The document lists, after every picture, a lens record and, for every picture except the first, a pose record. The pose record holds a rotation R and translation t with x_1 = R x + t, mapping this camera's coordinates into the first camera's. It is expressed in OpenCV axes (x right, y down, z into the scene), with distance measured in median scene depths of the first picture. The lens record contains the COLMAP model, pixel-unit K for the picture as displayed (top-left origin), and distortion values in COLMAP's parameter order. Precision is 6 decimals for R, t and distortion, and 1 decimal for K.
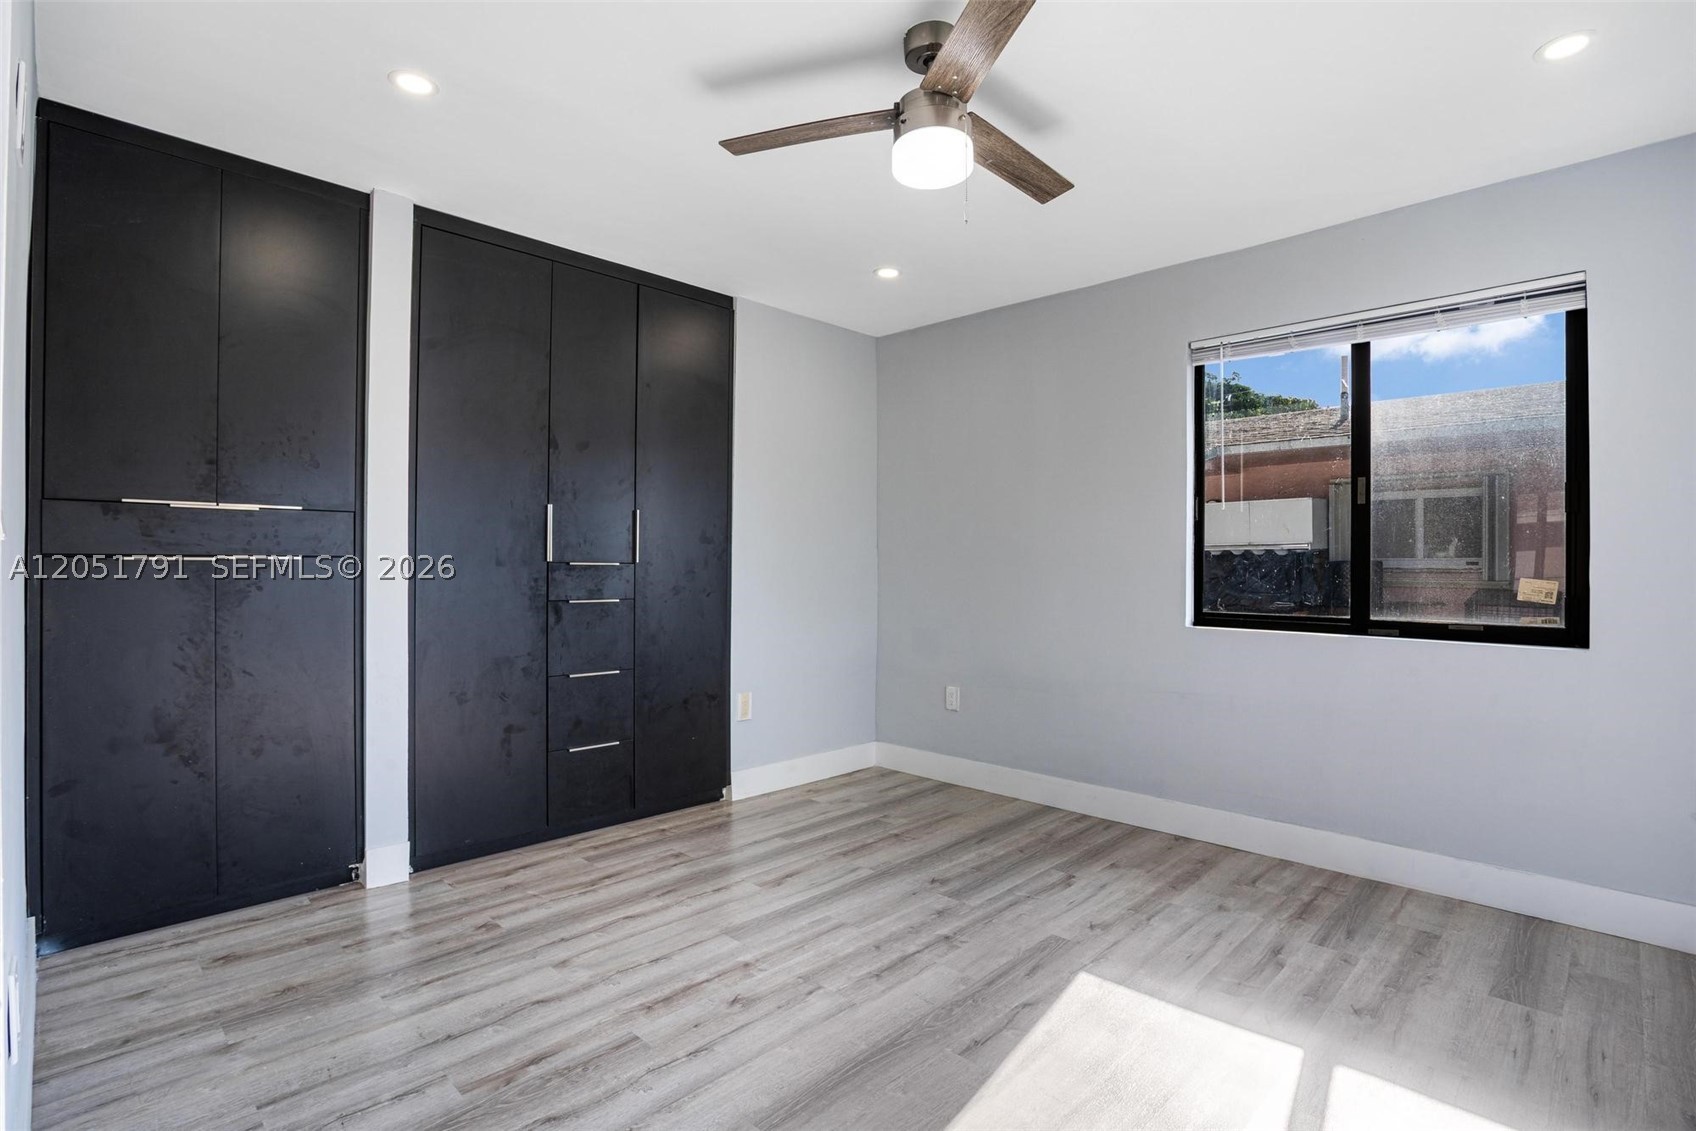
lens RADIAL K [[825.6, 0, 849.6], [0, 825.6, 567.7], [0, 0, 1]] dist [-0.019019, 0.008447]
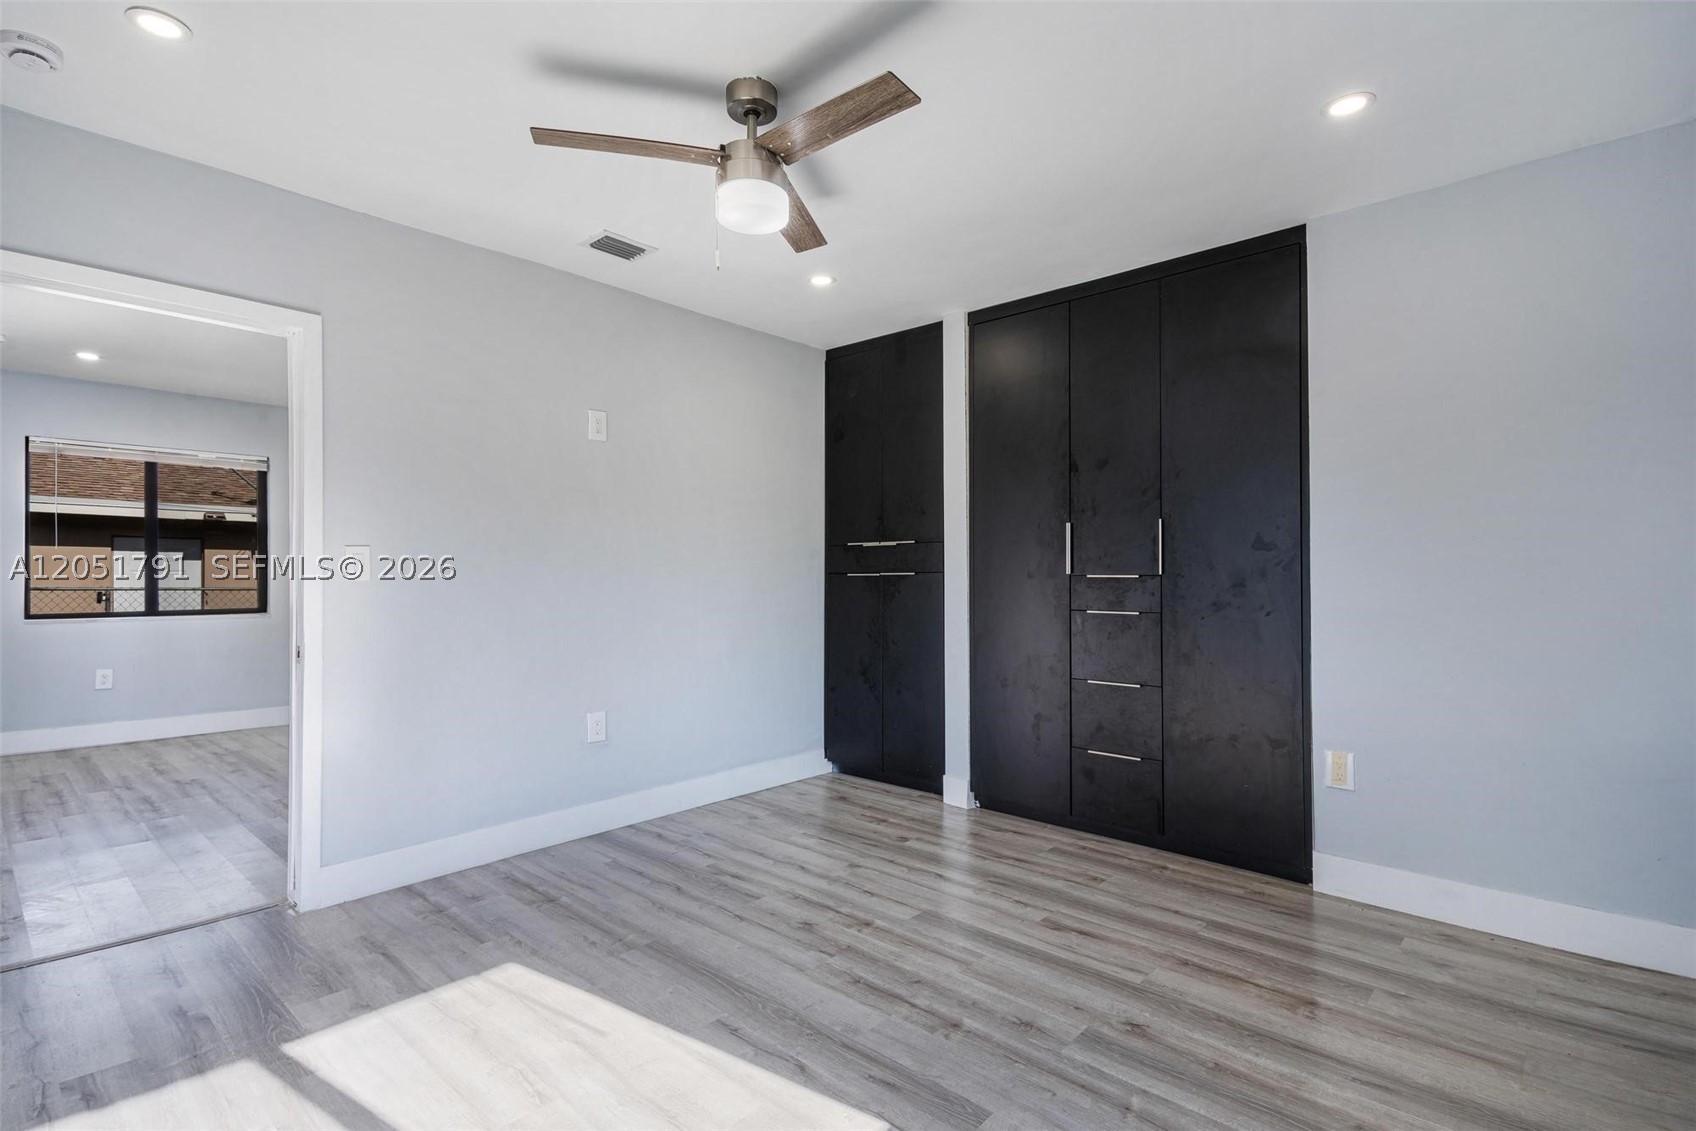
lens RADIAL K [[825.6, 0, 853.6], [0, 825.6, 573.2], [0, 0, 1]] dist [-0.019019, 0.008447]
pose [[0.021239, -0.014096, -0.999675, 0.787337], [-0.006833, 0.999875, -0.014244, 0.009417], [0.999751, 0.007133, 0.021140, 0.735070]]
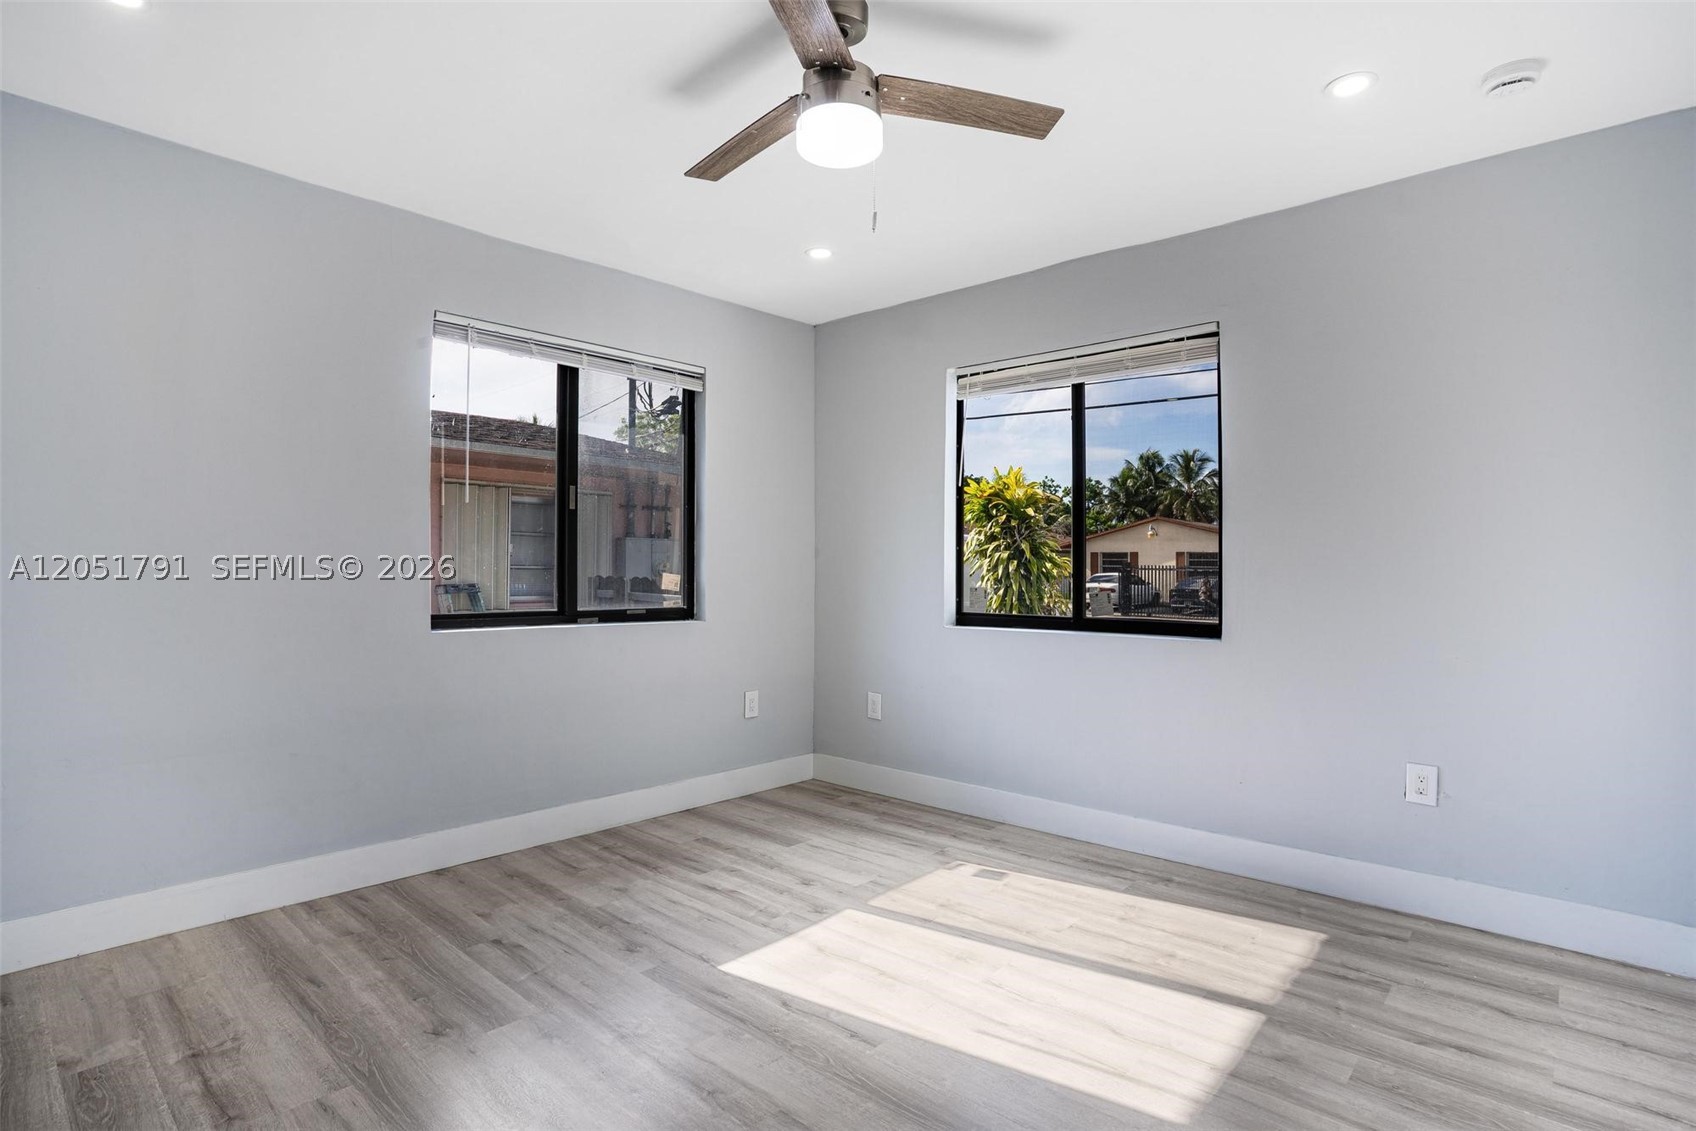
lens RADIAL K [[840.6, 0, 844.5], [0, 840.6, 570.1], [0, 0, 1]] dist [-0.067094, 0.030018]
pose [[-0.018932, -0.004017, 0.999813, -0.559755], [-0.003504, 0.999986, 0.003951, 0.001137], [-0.999815, -0.003428, -0.018946, 0.674818]]
